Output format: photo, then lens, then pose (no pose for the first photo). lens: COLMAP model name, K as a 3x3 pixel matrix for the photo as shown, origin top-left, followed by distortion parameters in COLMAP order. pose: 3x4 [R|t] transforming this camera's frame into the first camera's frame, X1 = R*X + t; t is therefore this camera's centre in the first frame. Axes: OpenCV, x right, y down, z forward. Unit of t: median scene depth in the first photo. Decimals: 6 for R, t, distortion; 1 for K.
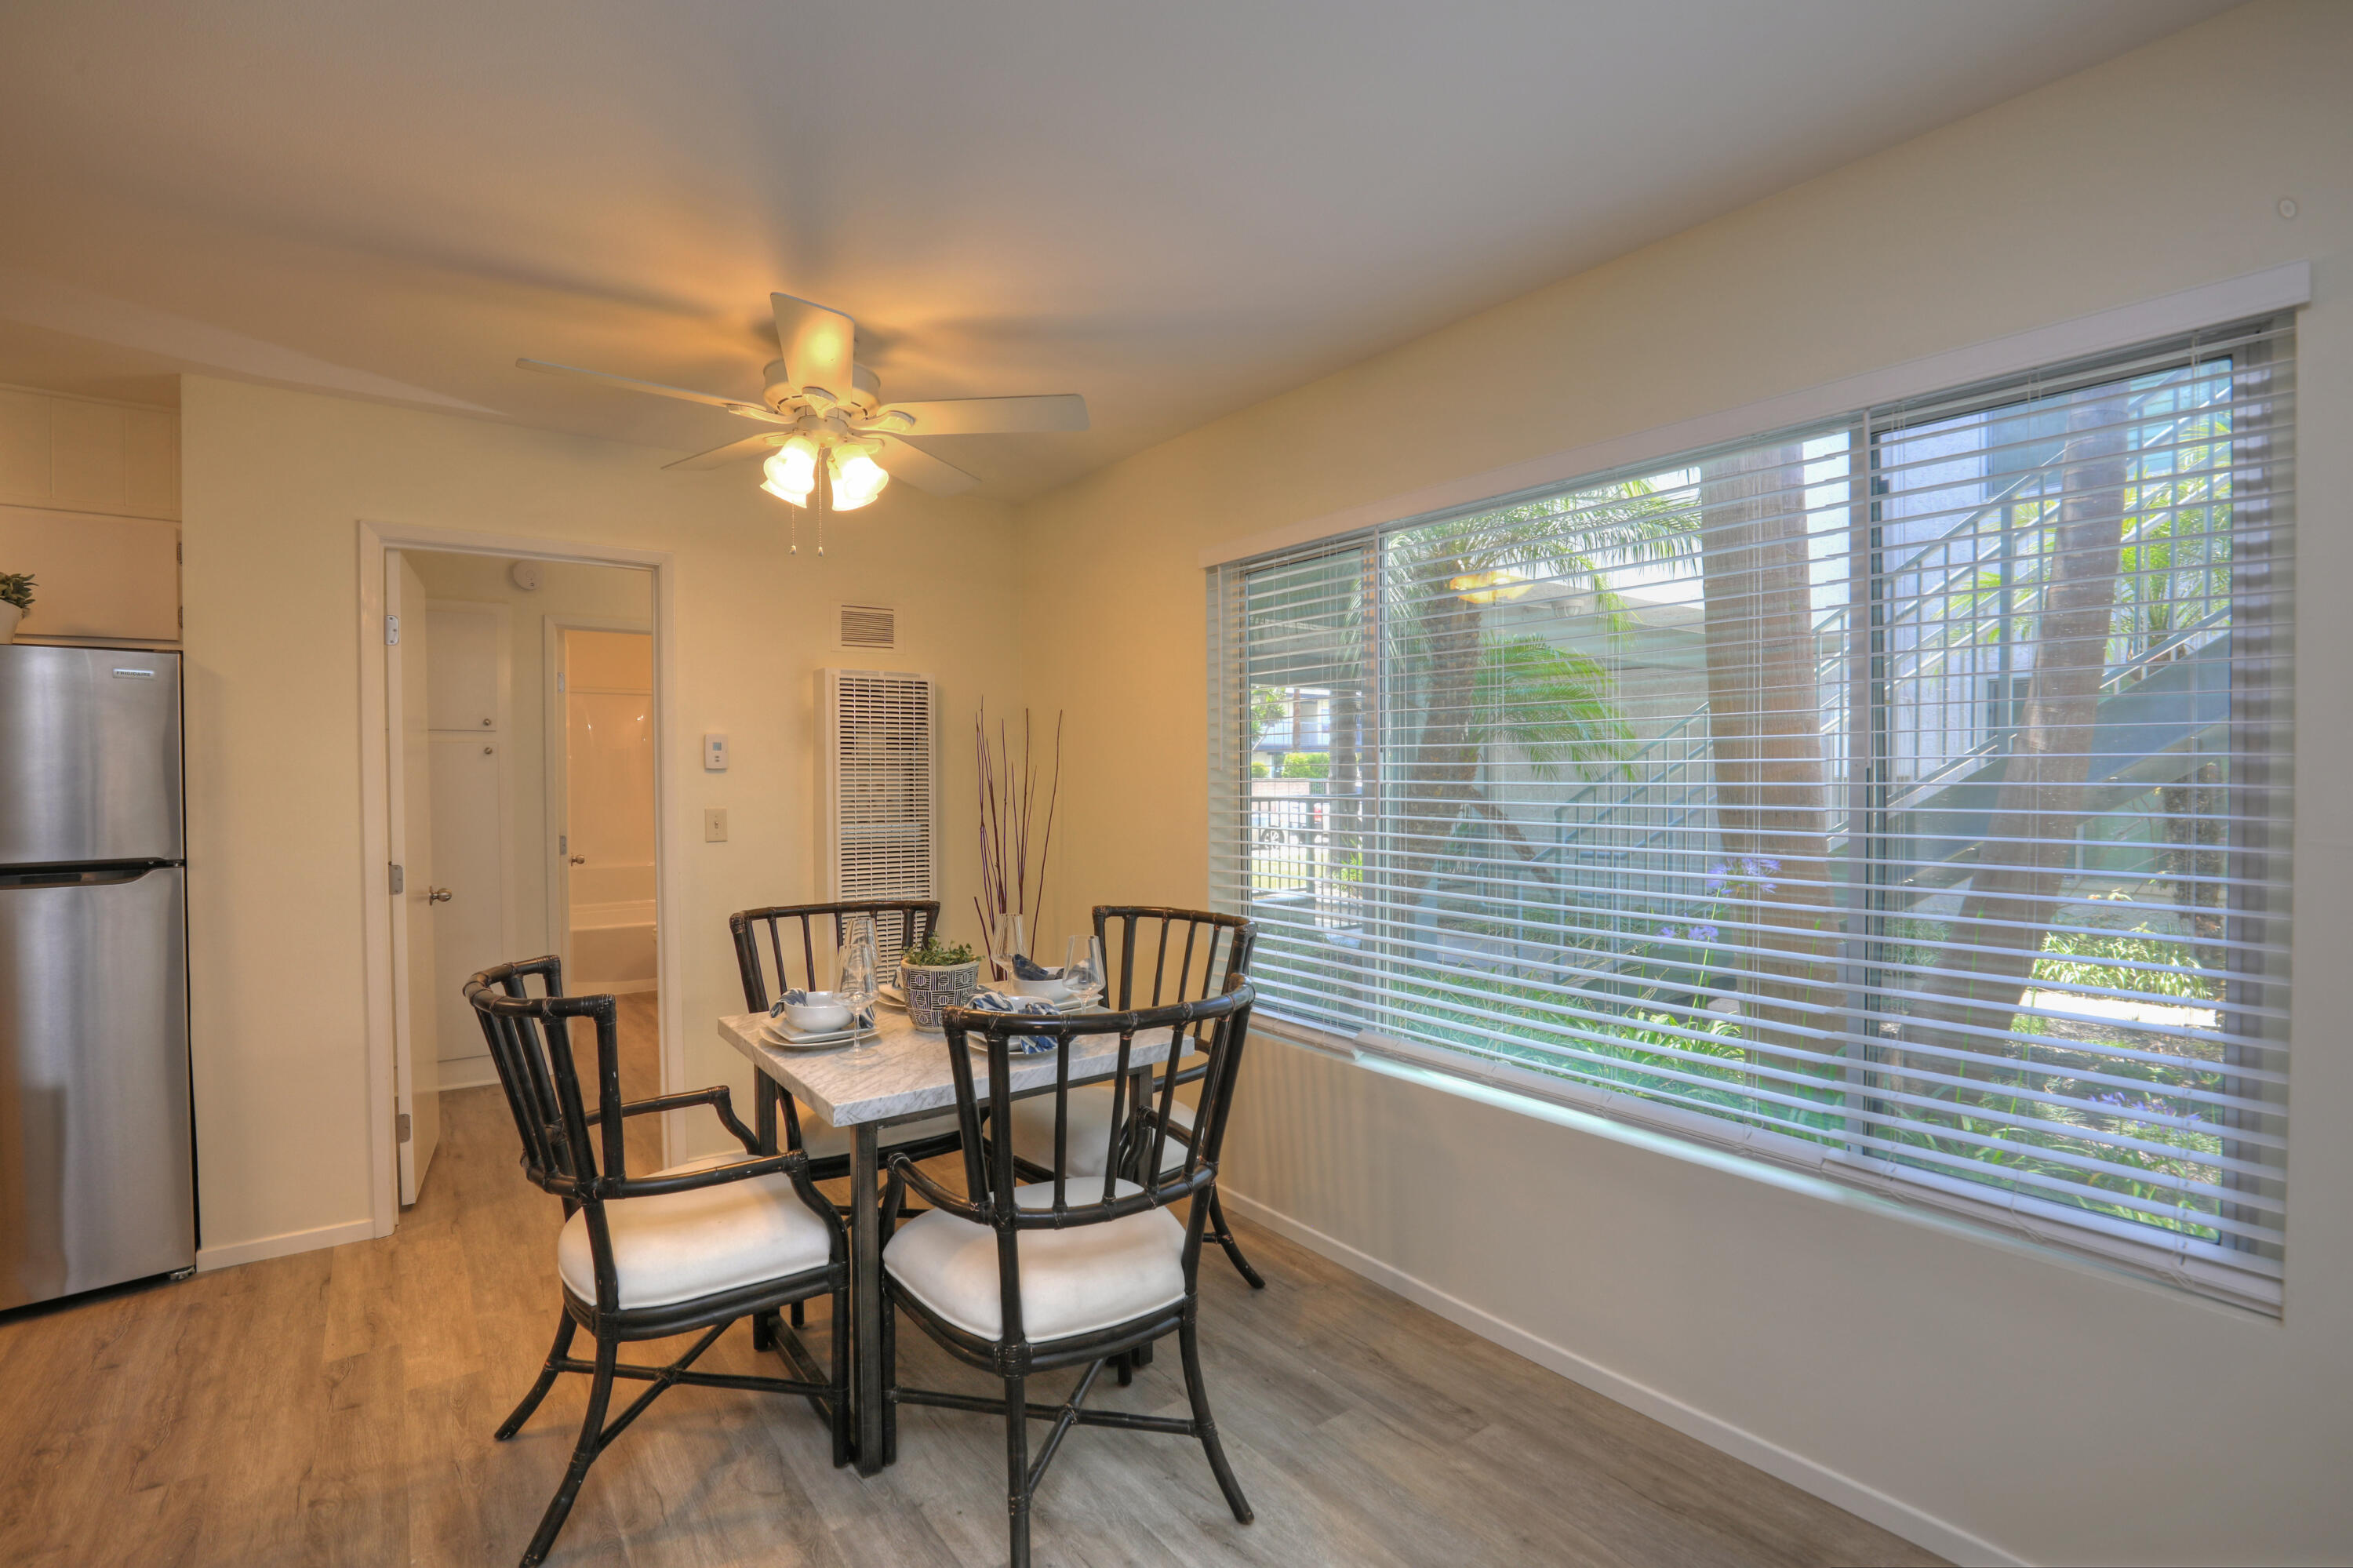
lens RADIAL K [[1112.2, 0, 1189.6], [0, 1112.2, 786.3], [0, 0, 1]] dist [-0.015619, 0.000108]
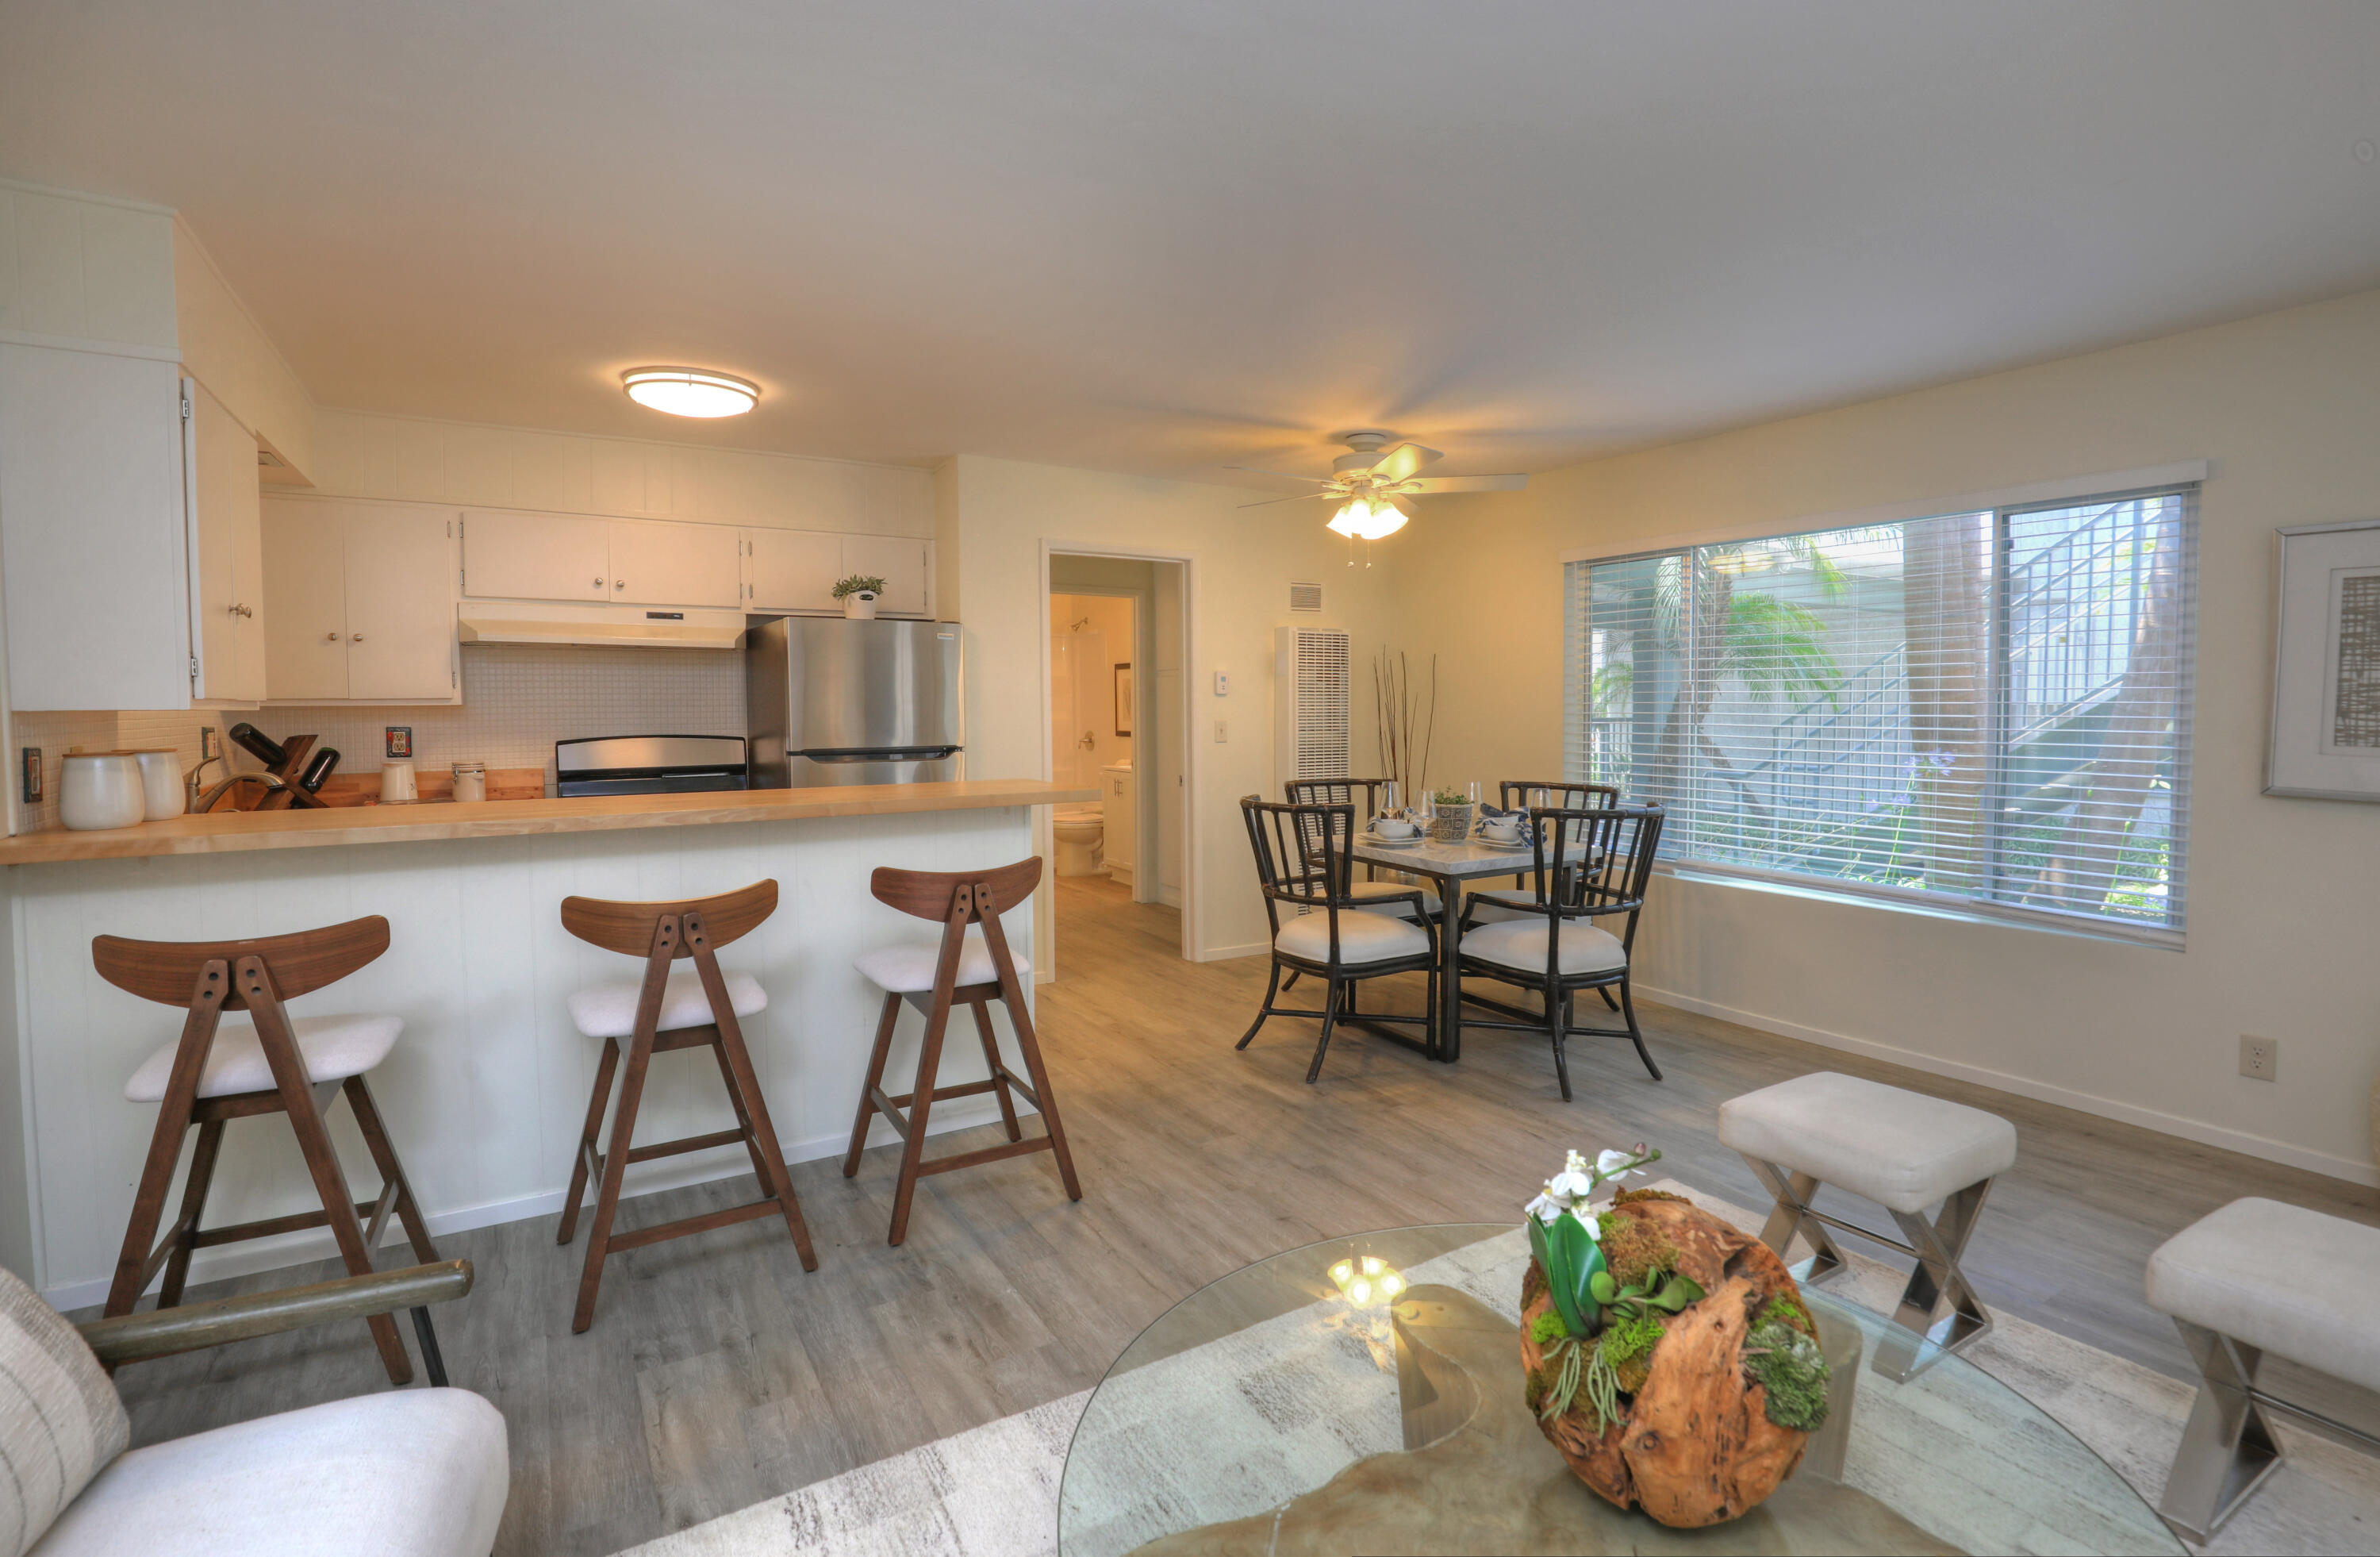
lens RADIAL K [[1162.6, 0, 1220.3], [0, 1162.6, 747.1], [0, 0, 1]] dist [-0.021719, -0.000424]
pose [[0.996248, 0.005705, -0.086354, -0.386668], [-0.003299, 0.999603, 0.027985, 0.016264], [0.086480, -0.027595, 0.995871, -0.769494]]
